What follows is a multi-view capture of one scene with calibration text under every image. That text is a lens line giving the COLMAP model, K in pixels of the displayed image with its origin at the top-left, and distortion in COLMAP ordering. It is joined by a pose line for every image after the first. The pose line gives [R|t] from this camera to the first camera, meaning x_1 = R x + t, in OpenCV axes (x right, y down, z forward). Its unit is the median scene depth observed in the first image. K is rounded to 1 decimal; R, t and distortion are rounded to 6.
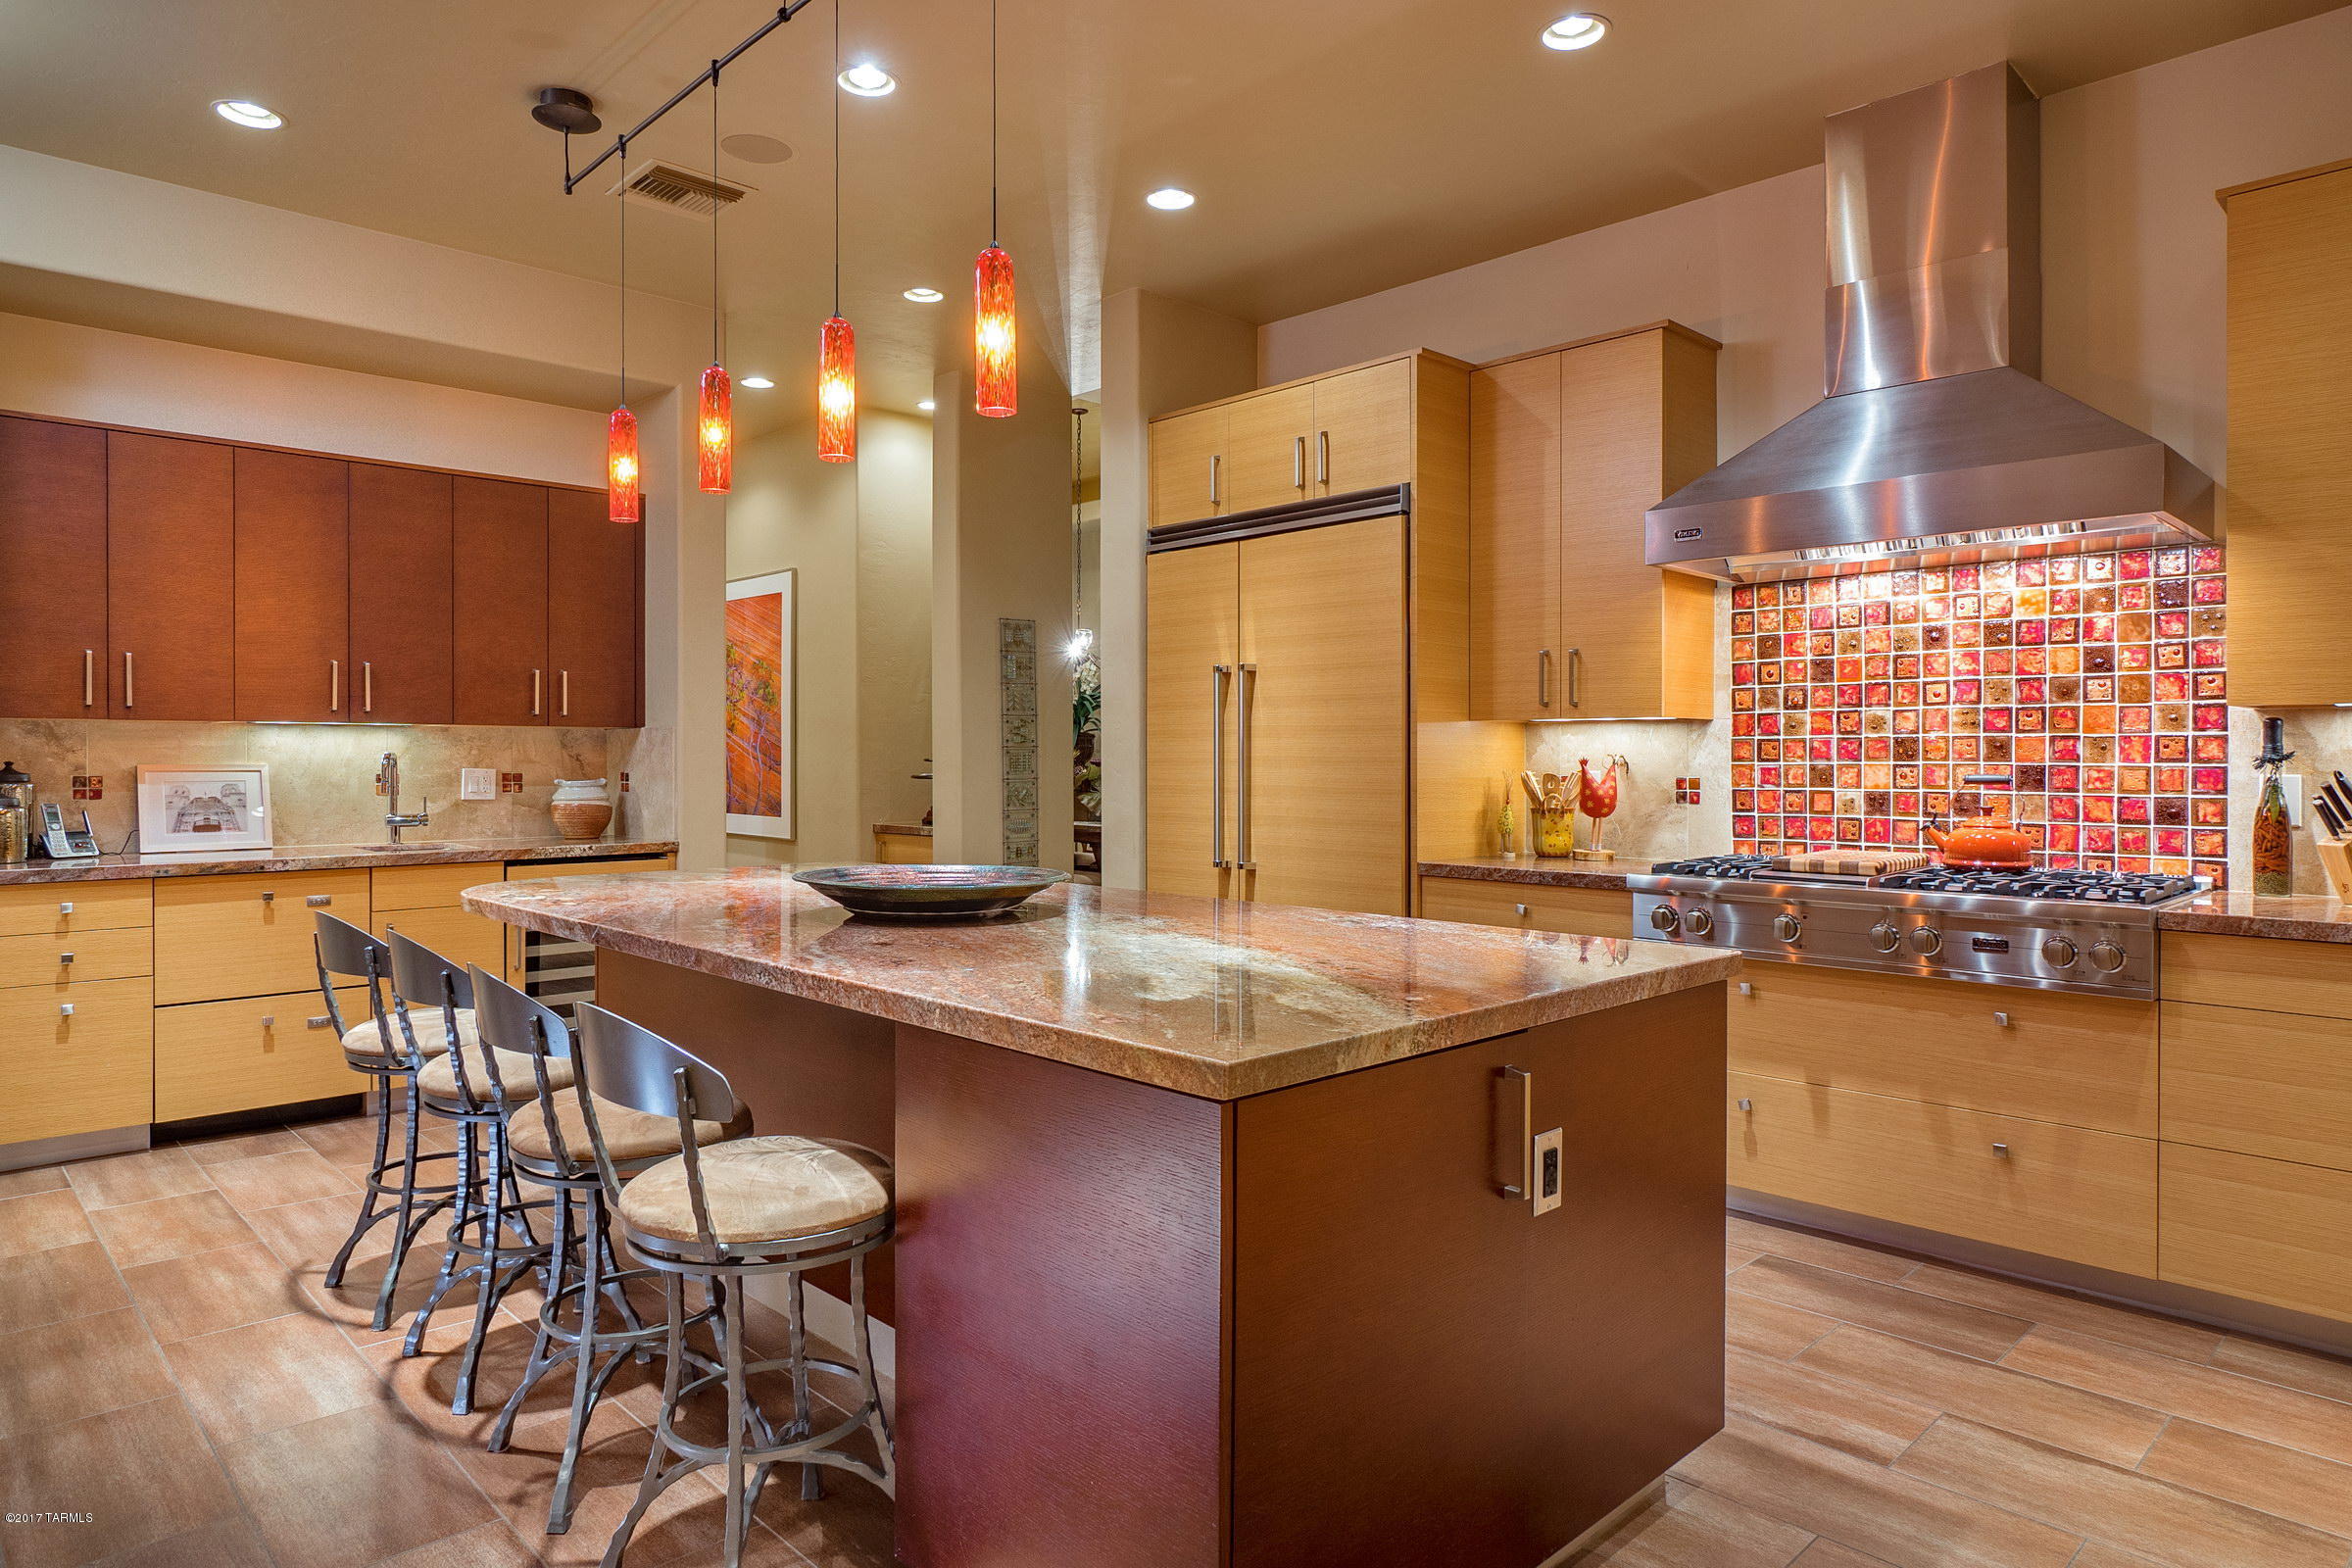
lens RADIAL K [[1396.4, 0, 1179.5], [0, 1396.4, 768.6], [0, 0, 1]] dist [-0.005323, 0.000382]
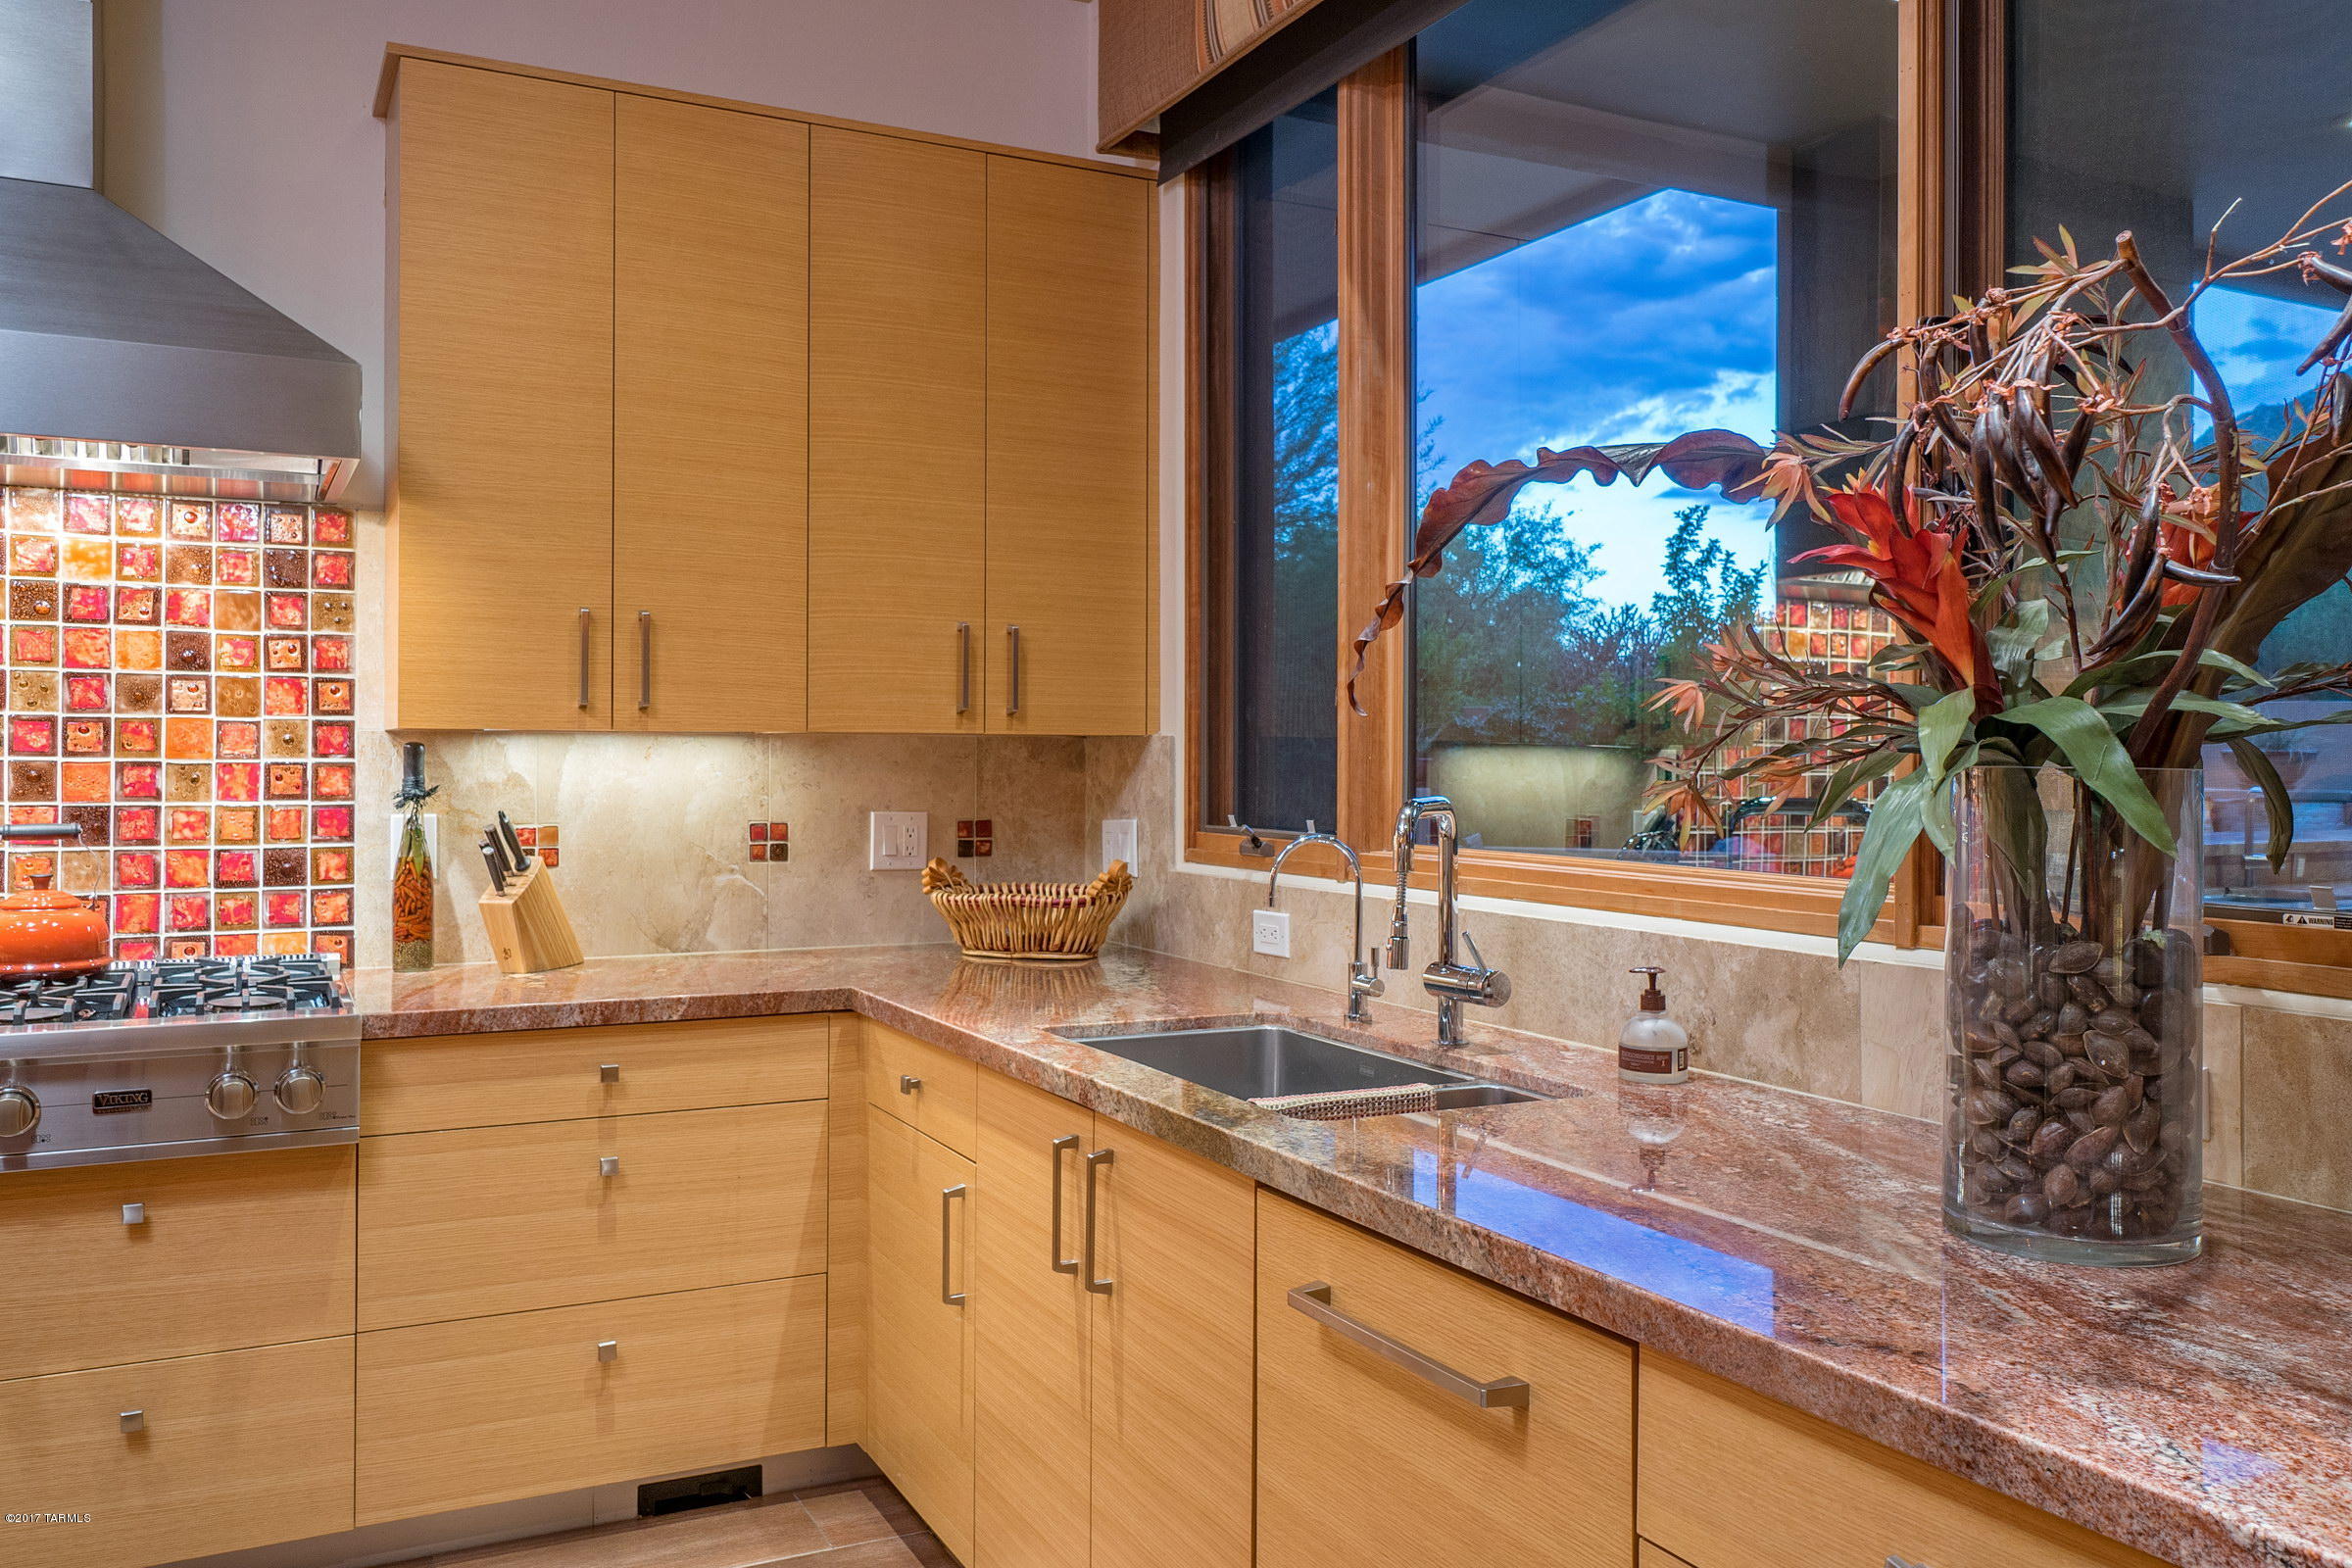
lens RADIAL K [[1817.9, 0, 1180.9], [0, 1817.9, 747.3], [0, 0, 1]] dist [-0.001912, 0.004804]
pose [[0.286990, 0.004262, 0.957924, -0.062207], [0.003419, 0.999979, -0.005474, -0.024536], [-0.957927, 0.004846, 0.286970, 0.271760]]
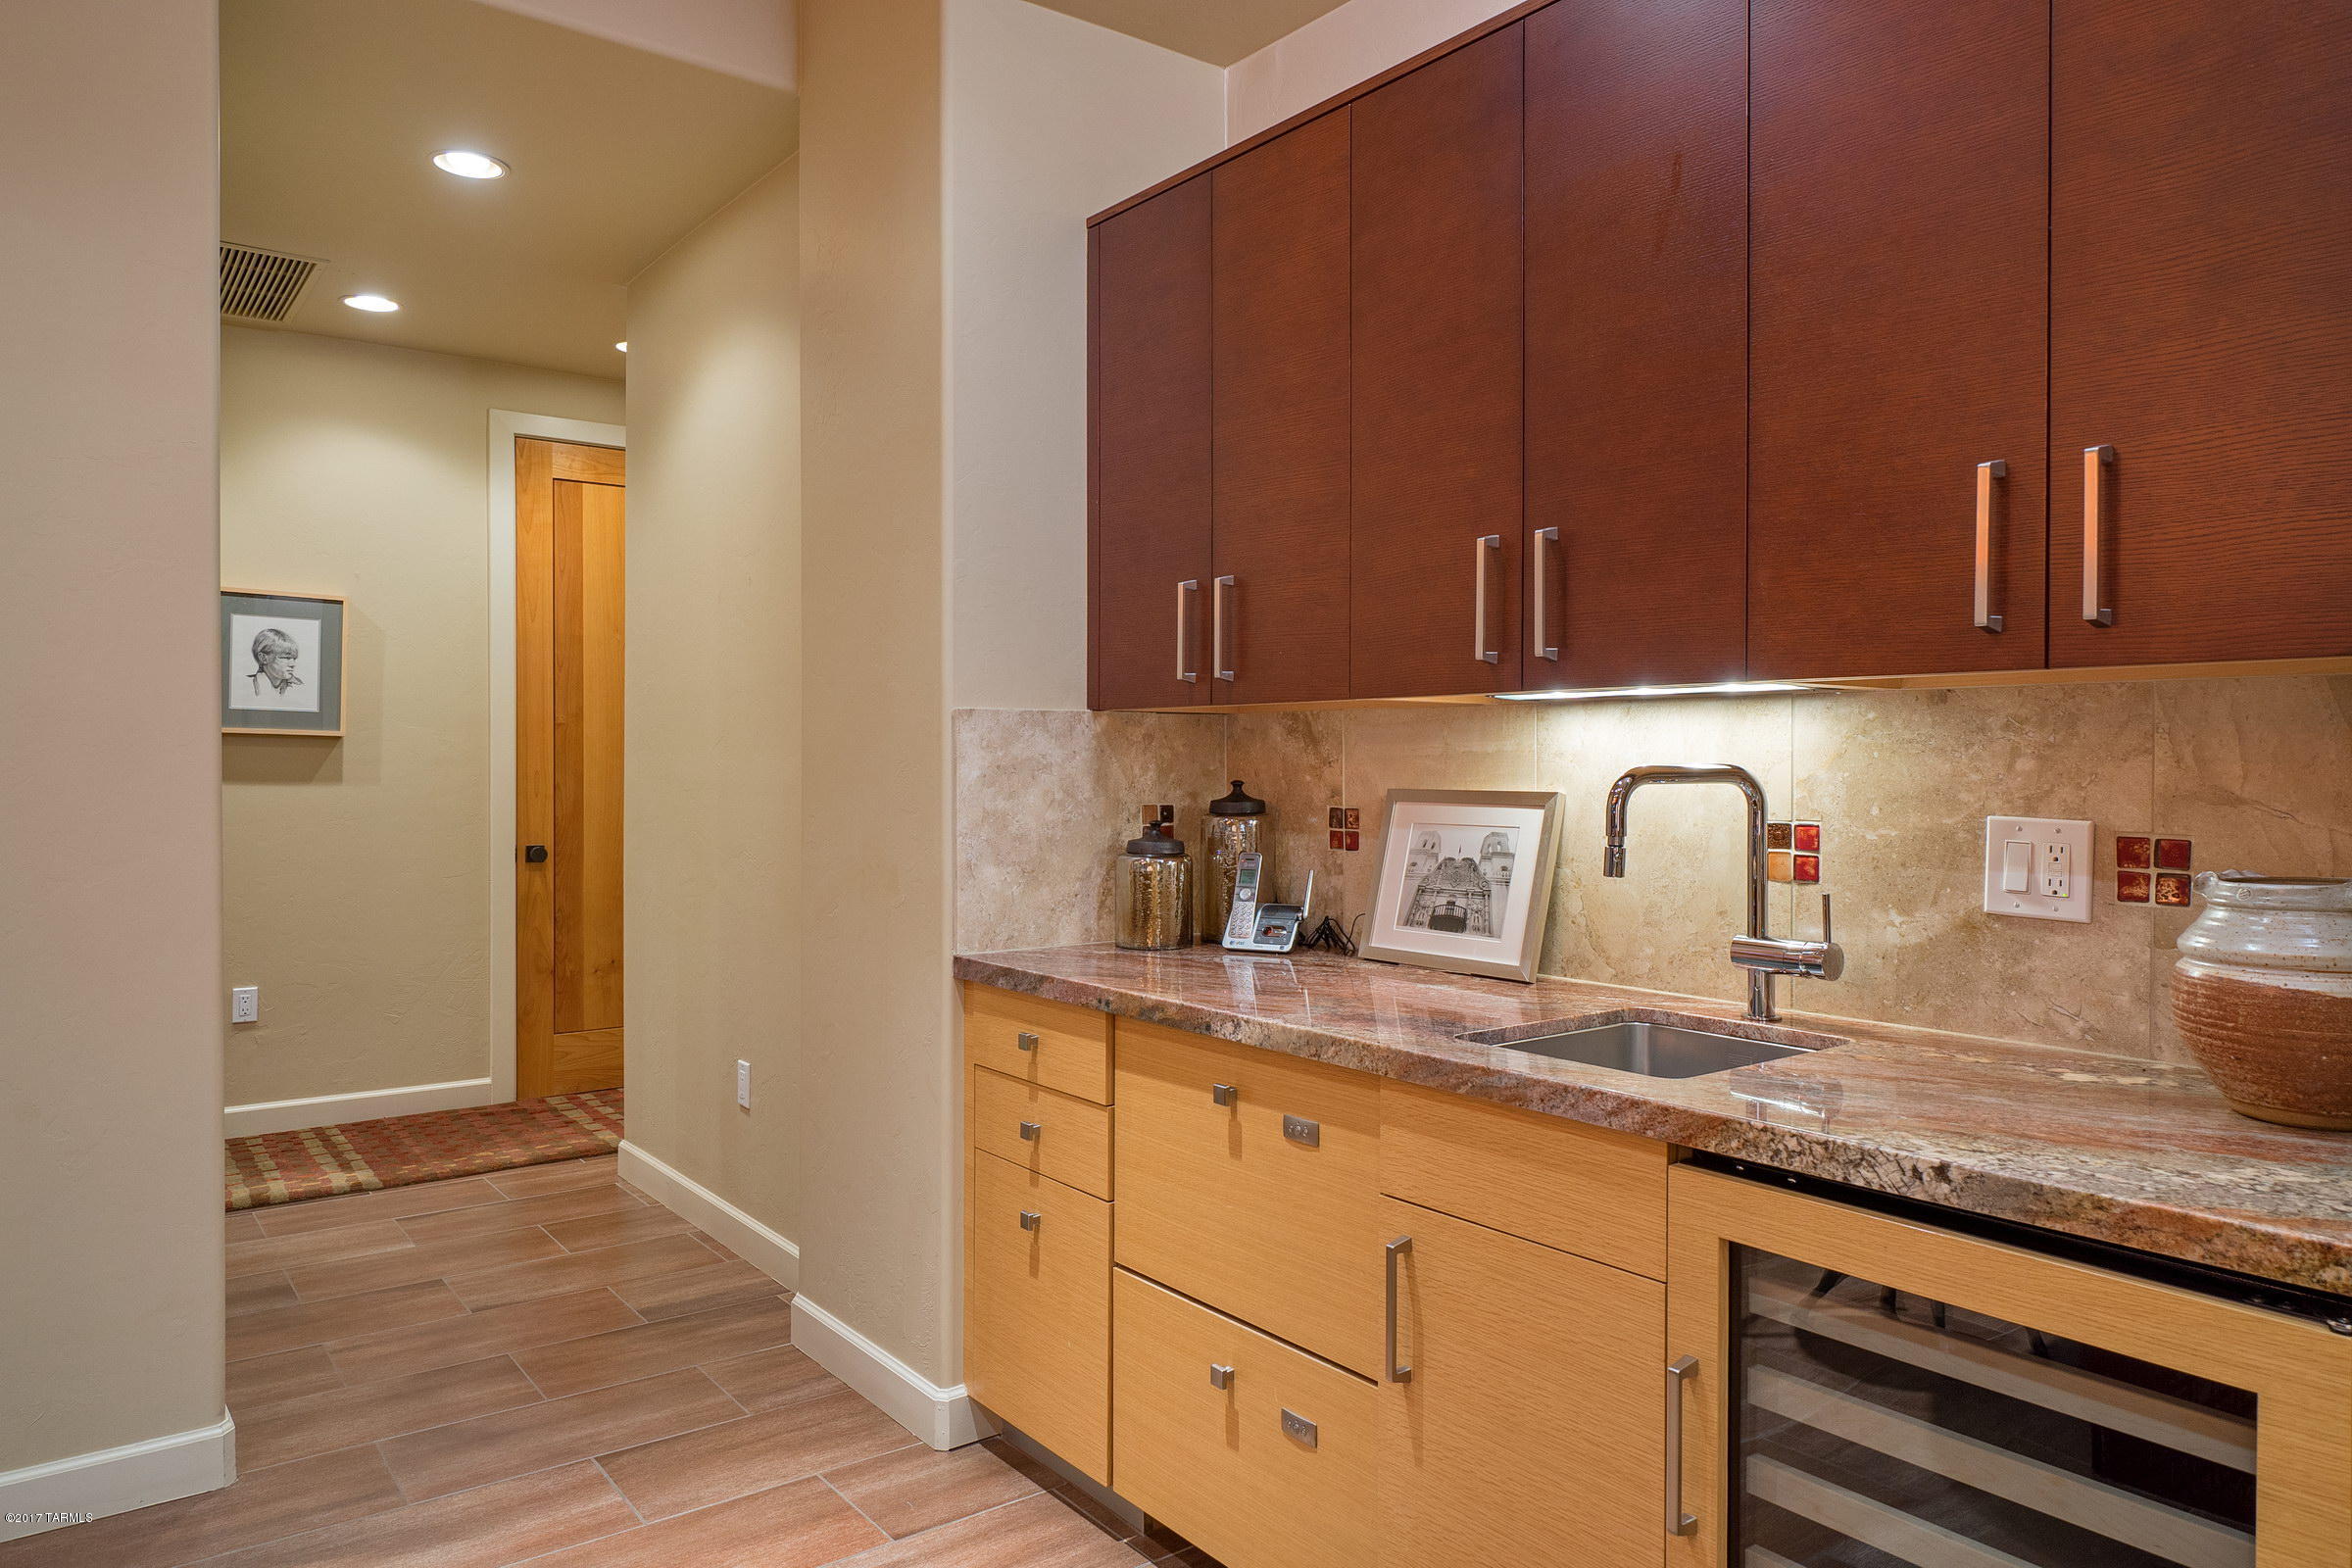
lens RADIAL K [[1533.8, 0, 1174.1], [0, 1533.8, 789.1], [0, 0, 1]] dist [-0.002982, 0.000270]
pose [[-0.118281, 0.017004, -0.992835, -0.092071], [-0.009364, 0.999790, 0.018239, -0.006943], [0.992936, 0.011455, -0.118096, 0.550392]]
